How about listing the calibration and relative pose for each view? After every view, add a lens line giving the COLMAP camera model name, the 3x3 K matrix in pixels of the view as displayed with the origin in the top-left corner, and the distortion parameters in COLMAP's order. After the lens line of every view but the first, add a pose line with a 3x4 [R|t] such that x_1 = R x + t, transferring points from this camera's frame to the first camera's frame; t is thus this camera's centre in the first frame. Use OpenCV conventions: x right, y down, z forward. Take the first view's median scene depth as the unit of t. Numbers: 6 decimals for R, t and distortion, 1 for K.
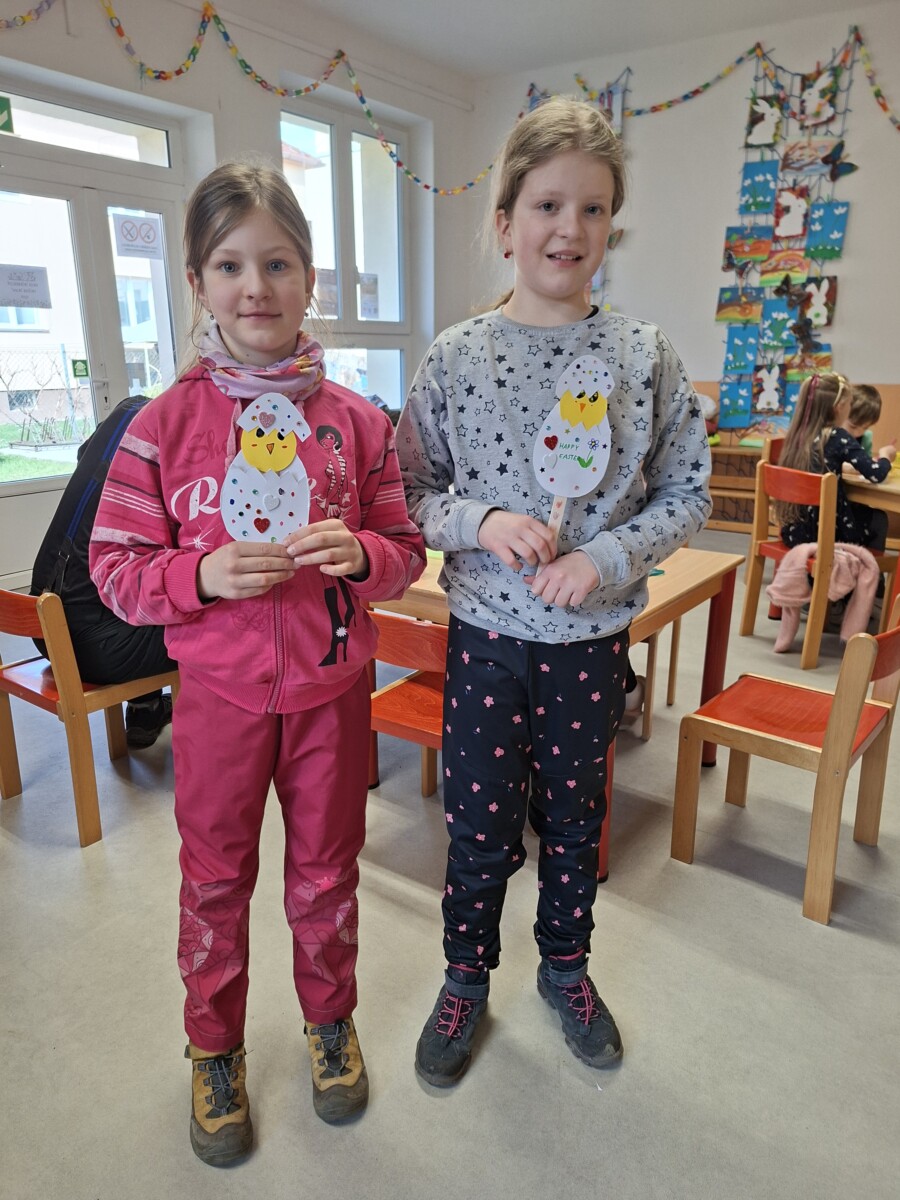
lens RADIAL K [[849.8, 0, 434.6], [0, 849.8, 649.4], [0, 0, 1]] dist [0.020865, -0.023562]
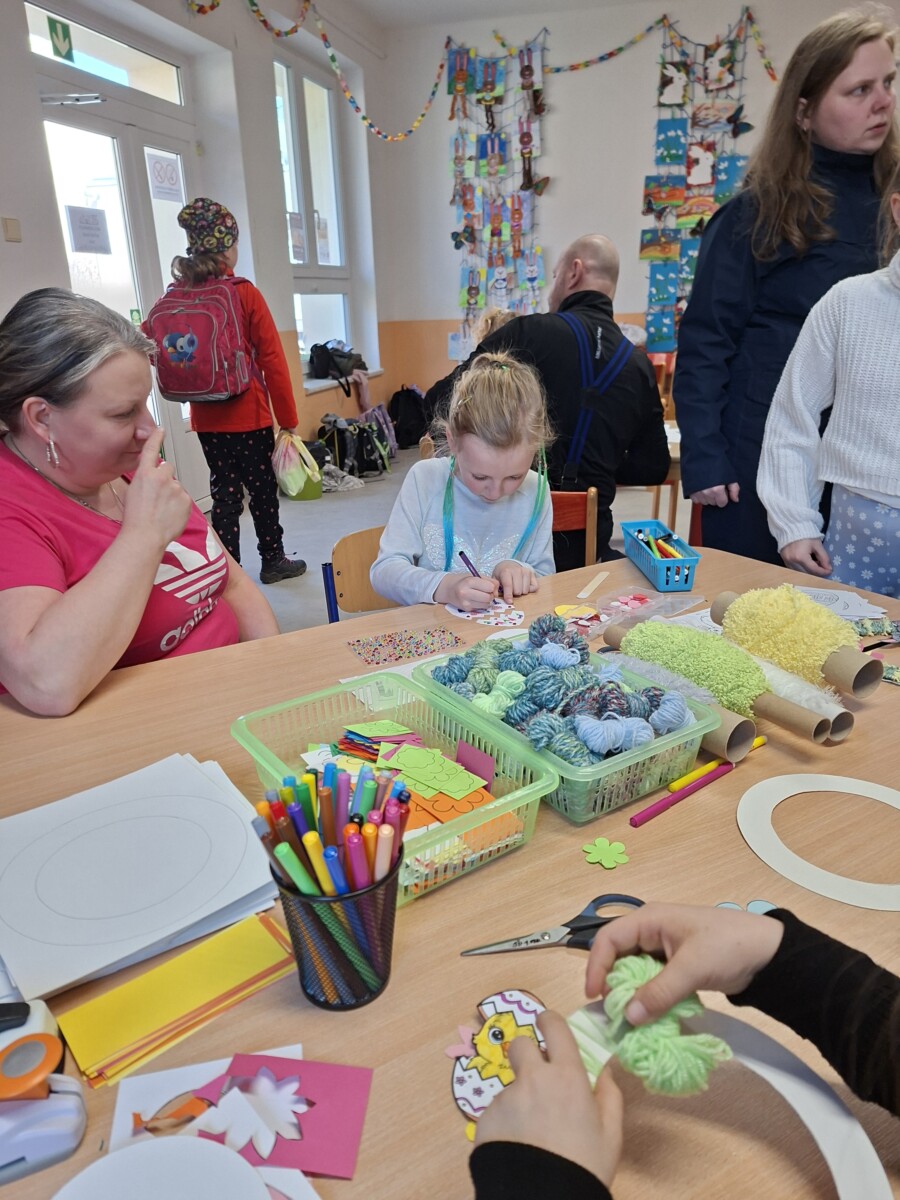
lens RADIAL K [[849.8, 0, 450.4], [0, 849.8, 642.6], [0, 0, 1]] dist [0.020865, -0.023562]
pose [[0.936289, -0.158819, 0.313274, -0.372895], [0.146478, 0.987224, 0.062707, 0.018438], [-0.319231, -0.012824, 0.947590, -0.020303]]
